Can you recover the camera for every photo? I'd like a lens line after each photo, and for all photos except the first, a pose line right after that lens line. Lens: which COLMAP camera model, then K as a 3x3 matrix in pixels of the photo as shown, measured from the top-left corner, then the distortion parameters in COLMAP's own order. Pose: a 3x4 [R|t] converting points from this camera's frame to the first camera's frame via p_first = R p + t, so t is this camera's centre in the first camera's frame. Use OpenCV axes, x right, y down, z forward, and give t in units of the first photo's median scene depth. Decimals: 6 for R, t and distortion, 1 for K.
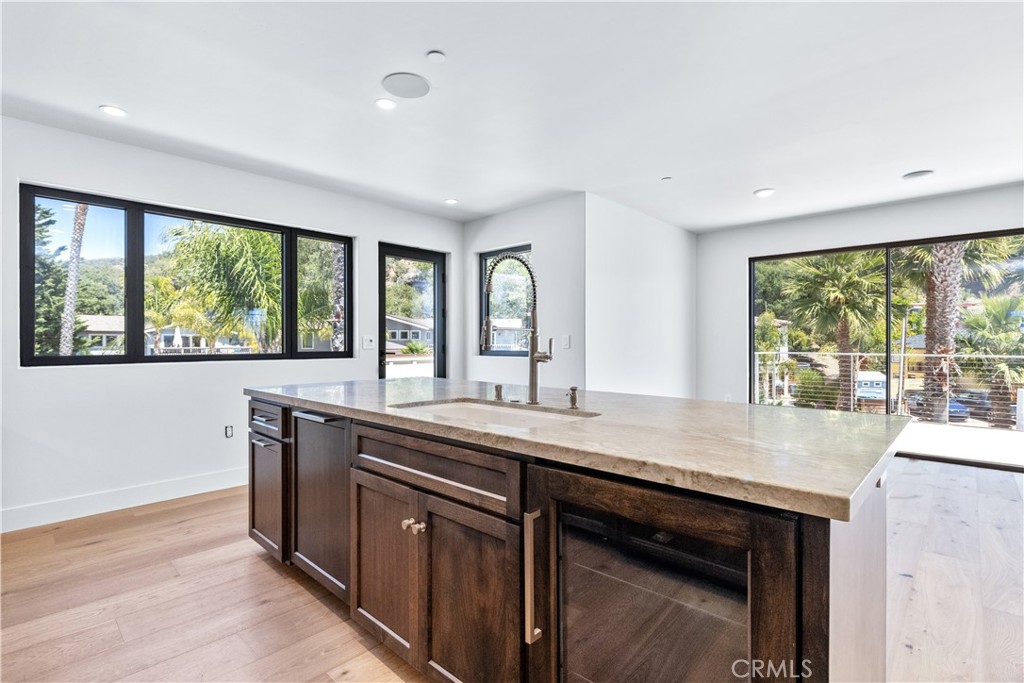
lens RADIAL K [[487.3, 0, 508.2], [0, 487.3, 347.0], [0, 0, 1]] dist [0.003201, 0.001232]
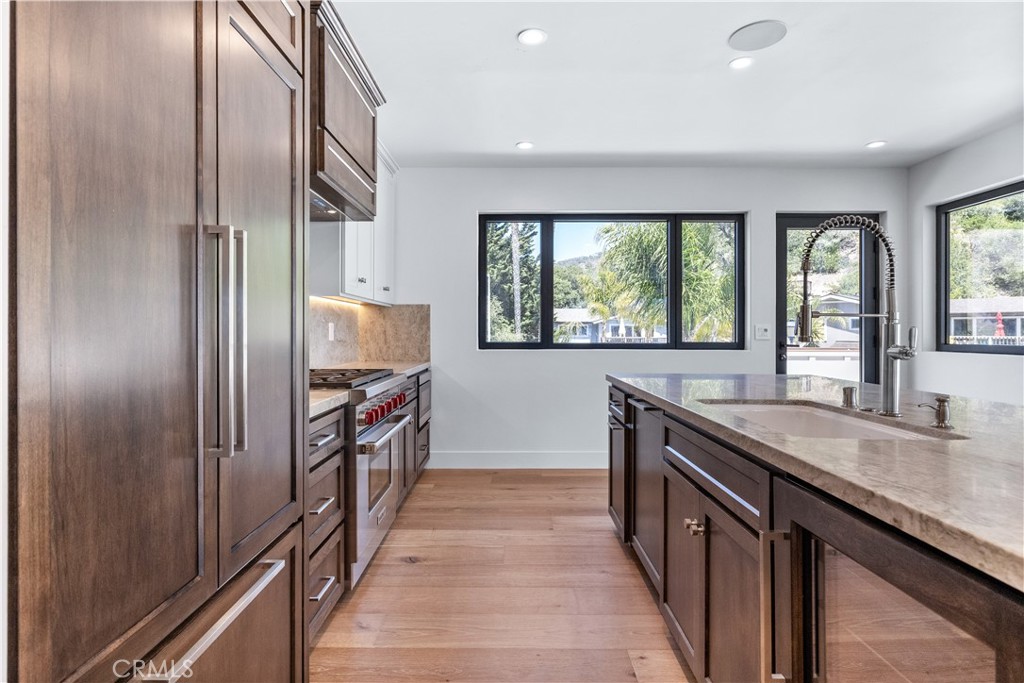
lens RADIAL K [[552.5, 0, 504.1], [0, 552.5, 339.2], [0, 0, 1]] dist [0.000284, 0.001386]
pose [[0.683892, 0.012320, -0.729480, 0.184618], [-0.010217, 0.999921, 0.007309, 0.000367], [0.729512, 0.002454, 0.683964, 0.002443]]
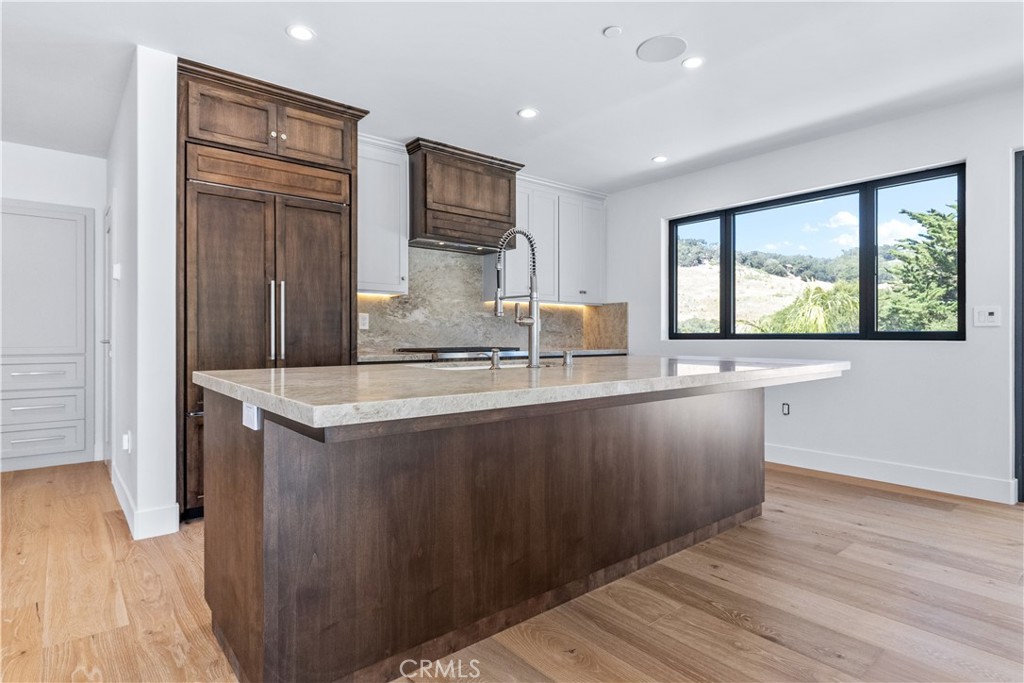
lens RADIAL K [[547.4, 0, 508.6], [0, 547.4, 338.2], [0, 0, 1]] dist [0.014806, -0.000448]
pose [[-0.130461, 0.006779, -0.991430, 0.836202], [-0.008318, 0.999934, 0.007931, 0.028509], [0.991419, 0.009282, -0.130396, 0.788730]]
